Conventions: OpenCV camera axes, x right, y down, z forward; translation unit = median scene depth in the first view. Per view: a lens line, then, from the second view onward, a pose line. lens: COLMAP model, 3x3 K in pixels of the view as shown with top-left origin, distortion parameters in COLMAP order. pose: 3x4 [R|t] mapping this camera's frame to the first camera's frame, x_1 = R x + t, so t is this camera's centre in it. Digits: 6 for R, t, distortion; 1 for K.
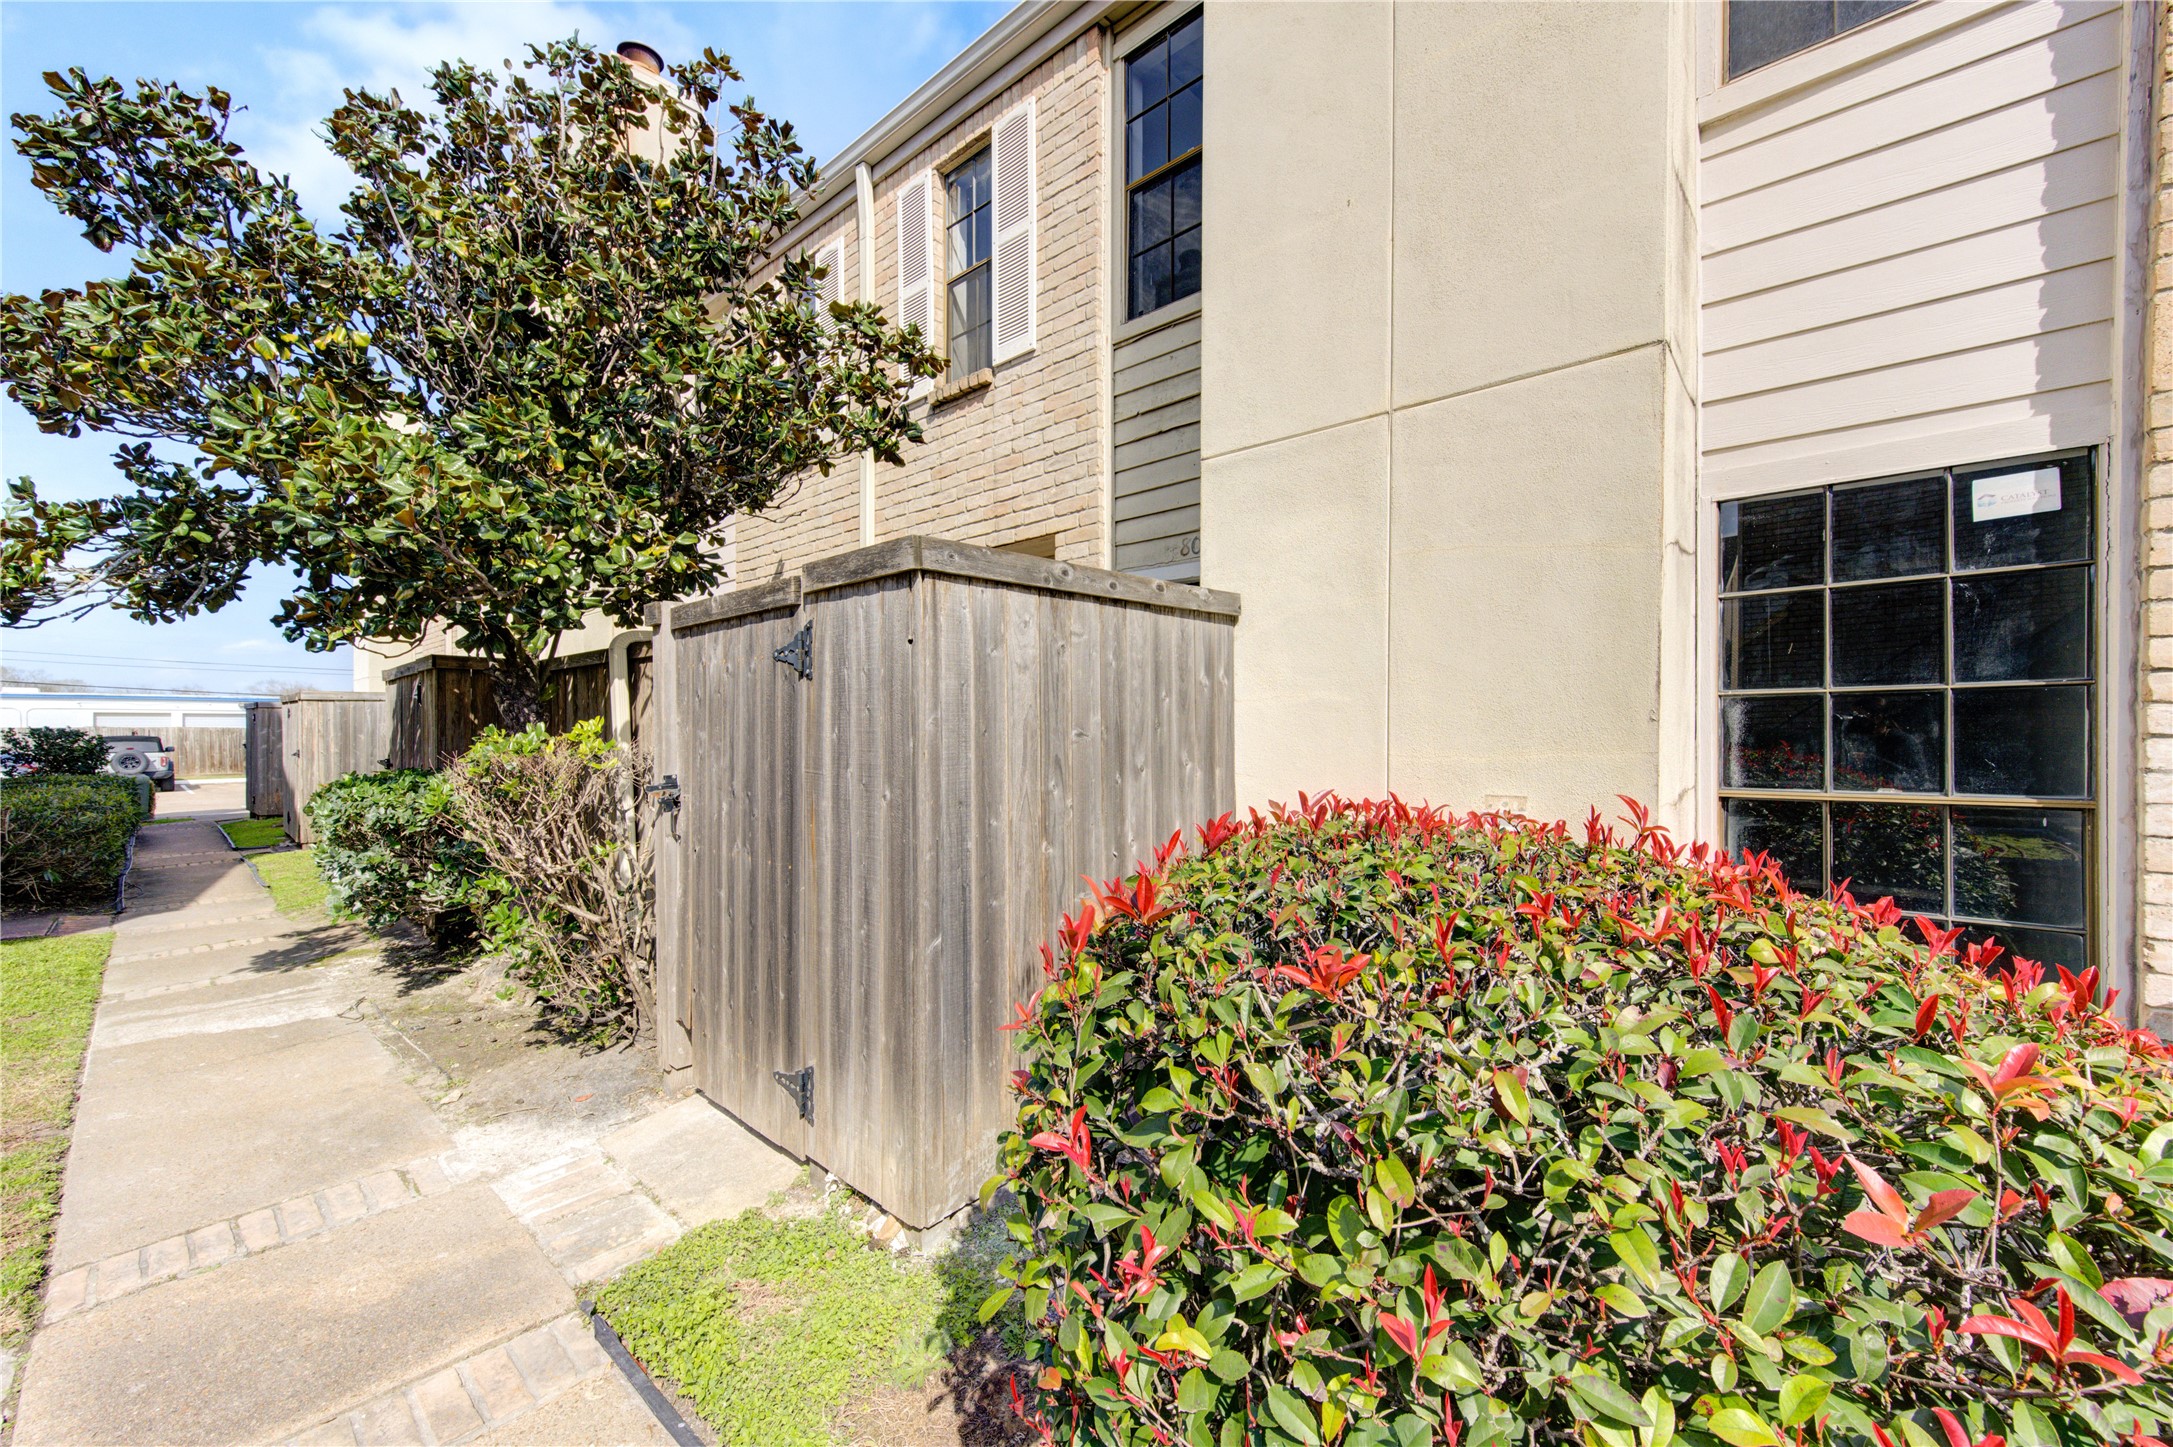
lens RADIAL K [[837.1, 0, 1087.0], [0, 837.1, 713.8], [0, 0, 1]] dist [-0.000004, -0.000320]
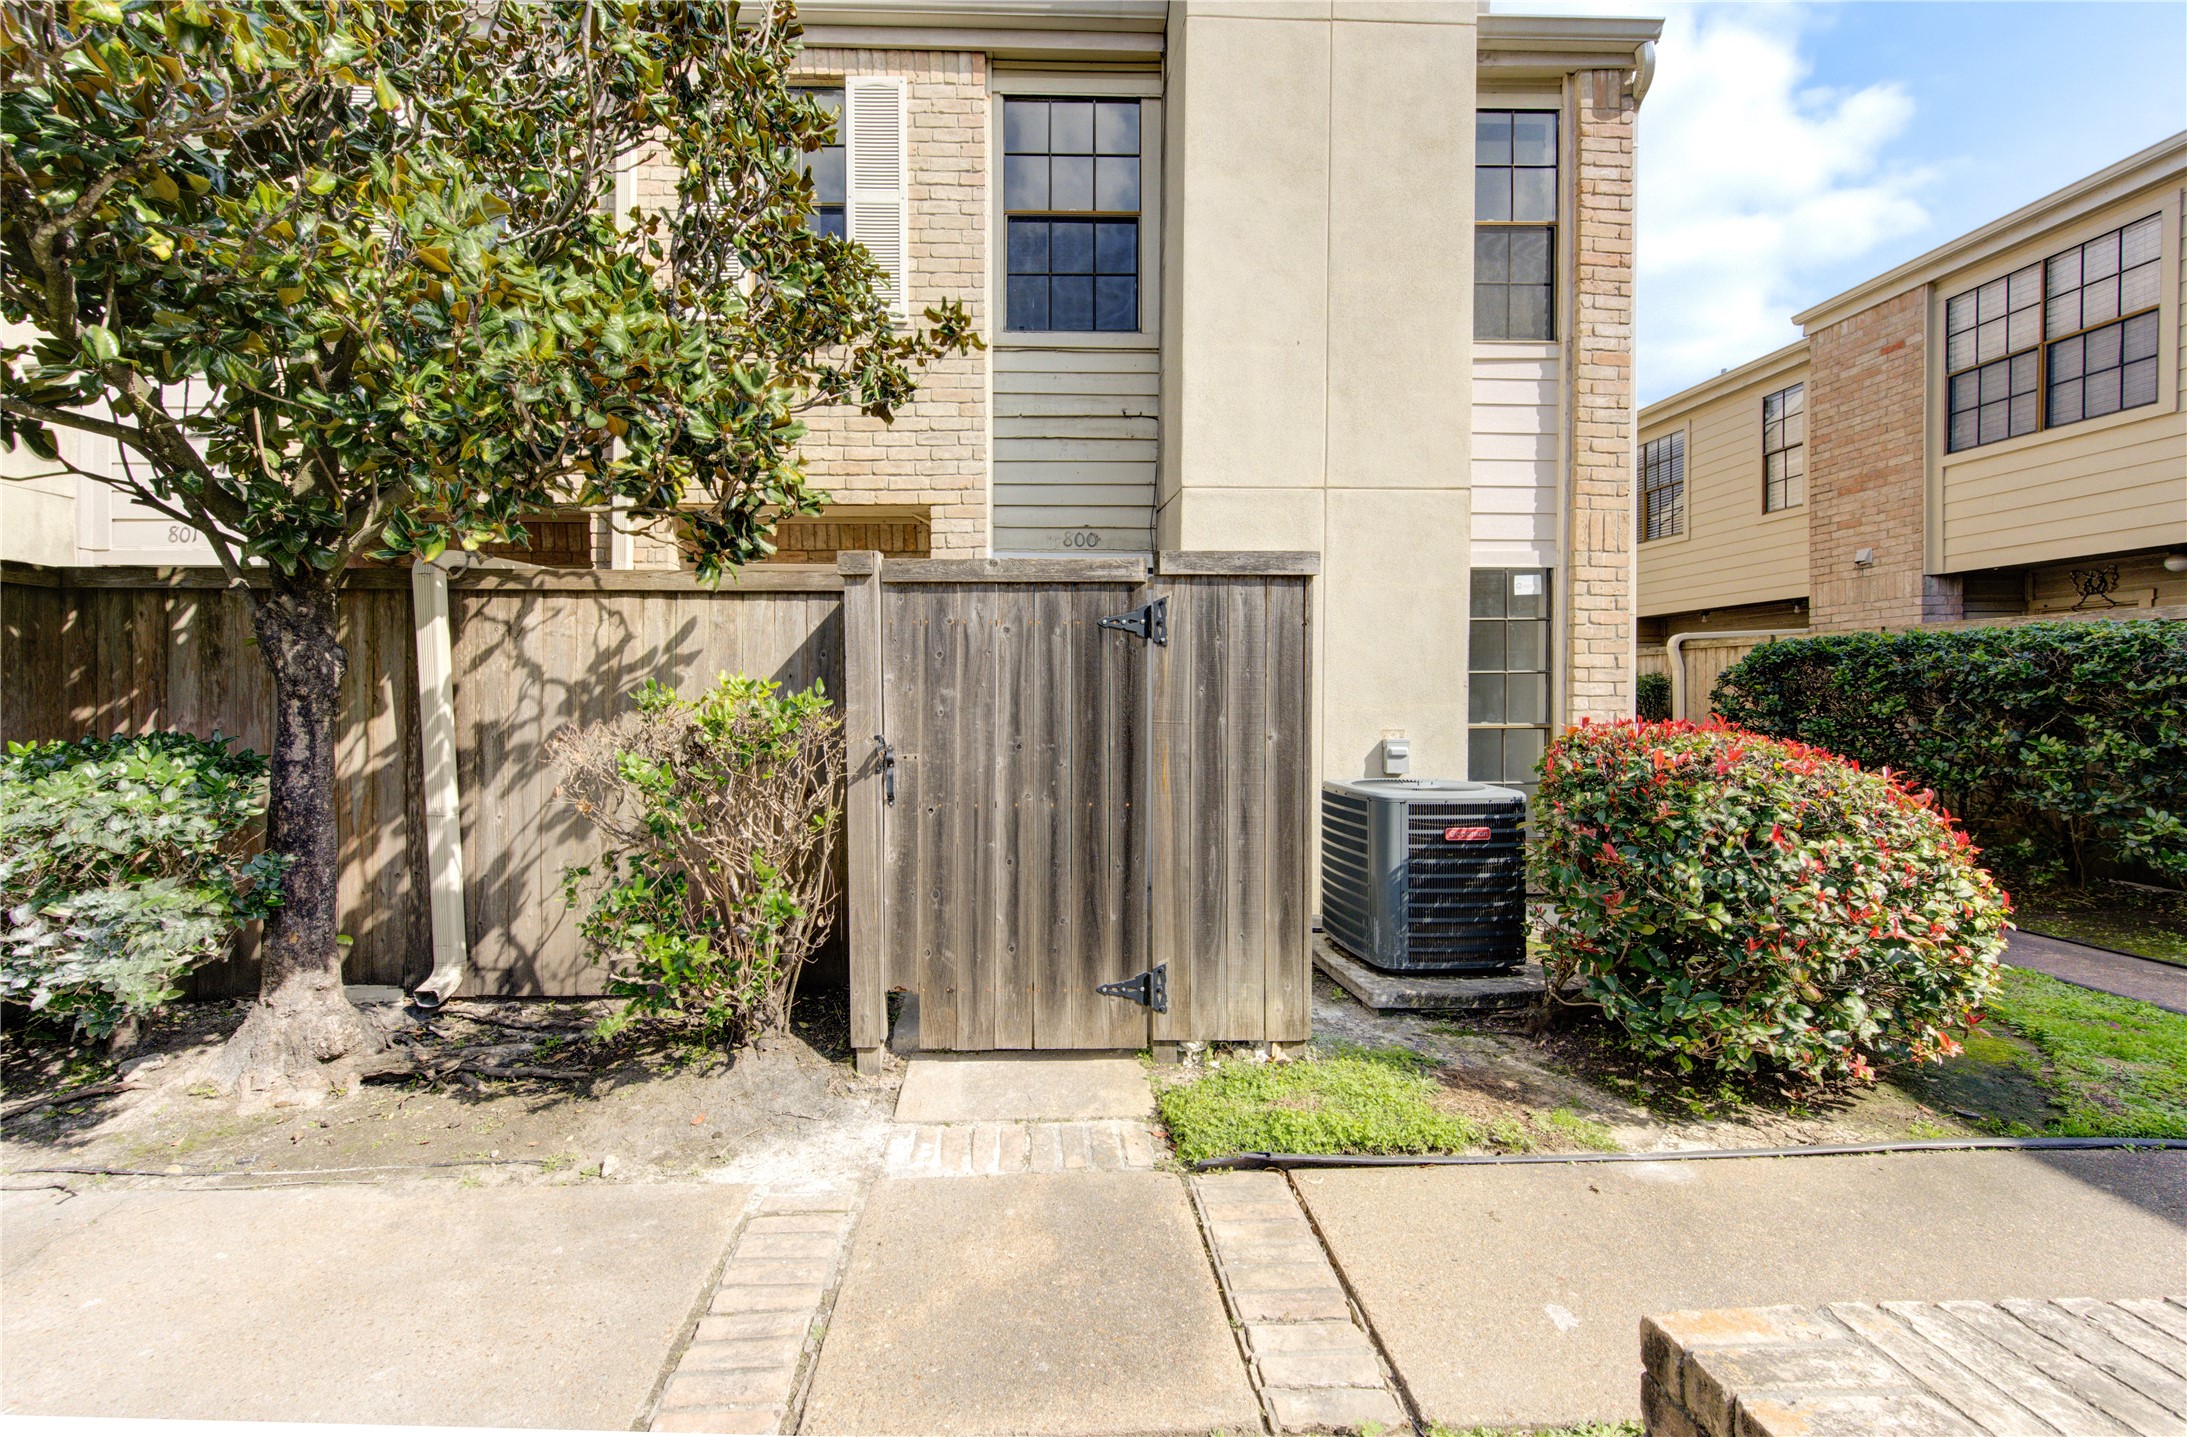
lens RADIAL K [[876.5, 0, 1025.3], [0, 876.5, 678.1], [0, 0, 1]] dist [-0.000438, -0.000011]
pose [[0.731913, 0.017708, 0.681168, -1.331221], [-0.016029, 0.999833, -0.008769, 0.020564], [-0.681209, -0.004500, 0.732075, 0.206781]]
